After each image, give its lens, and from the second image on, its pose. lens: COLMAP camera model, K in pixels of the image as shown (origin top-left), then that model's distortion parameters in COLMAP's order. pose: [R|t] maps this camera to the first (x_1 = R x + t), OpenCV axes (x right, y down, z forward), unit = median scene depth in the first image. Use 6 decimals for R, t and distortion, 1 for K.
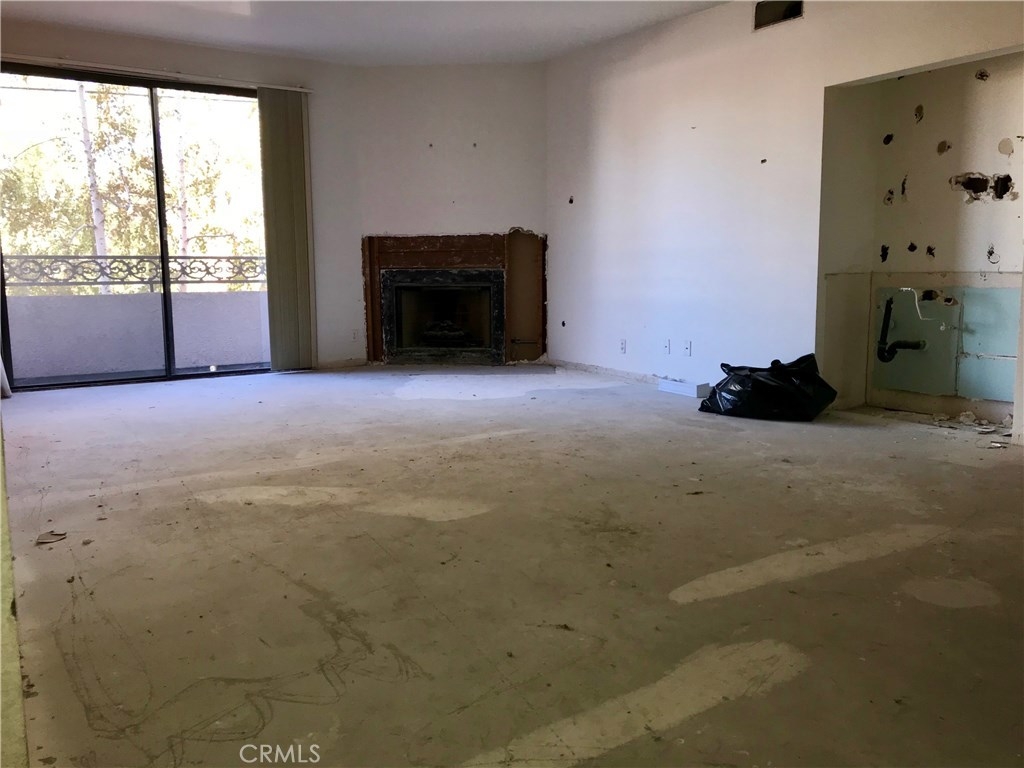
lens RADIAL K [[859.6, 0, 550.7], [0, 859.6, 383.0], [0, 0, 1]] dist [0.098088, 0.001371]
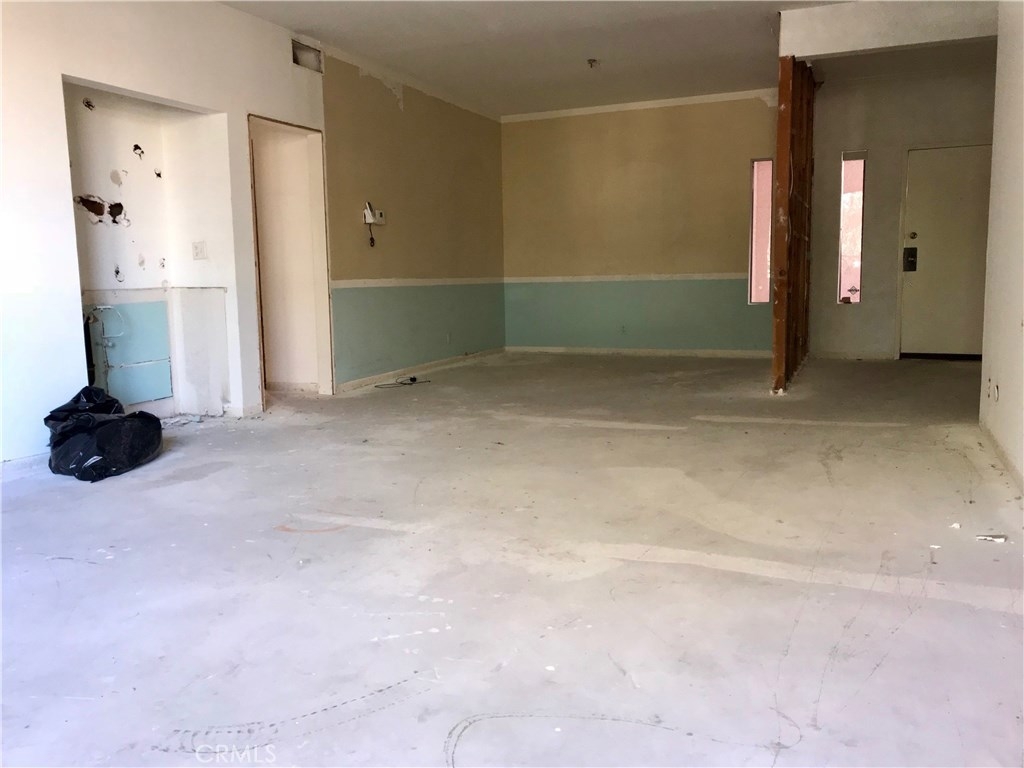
lens RADIAL K [[828.7, 0, 505.2], [0, 828.7, 378.2], [0, 0, 1]] dist [0.059886, -0.034711]
pose [[-0.537637, -0.091753, 0.838169, -0.878858], [0.146121, 0.968882, 0.199790, -0.216100], [-0.830419, 0.229889, -0.507499, 1.590521]]
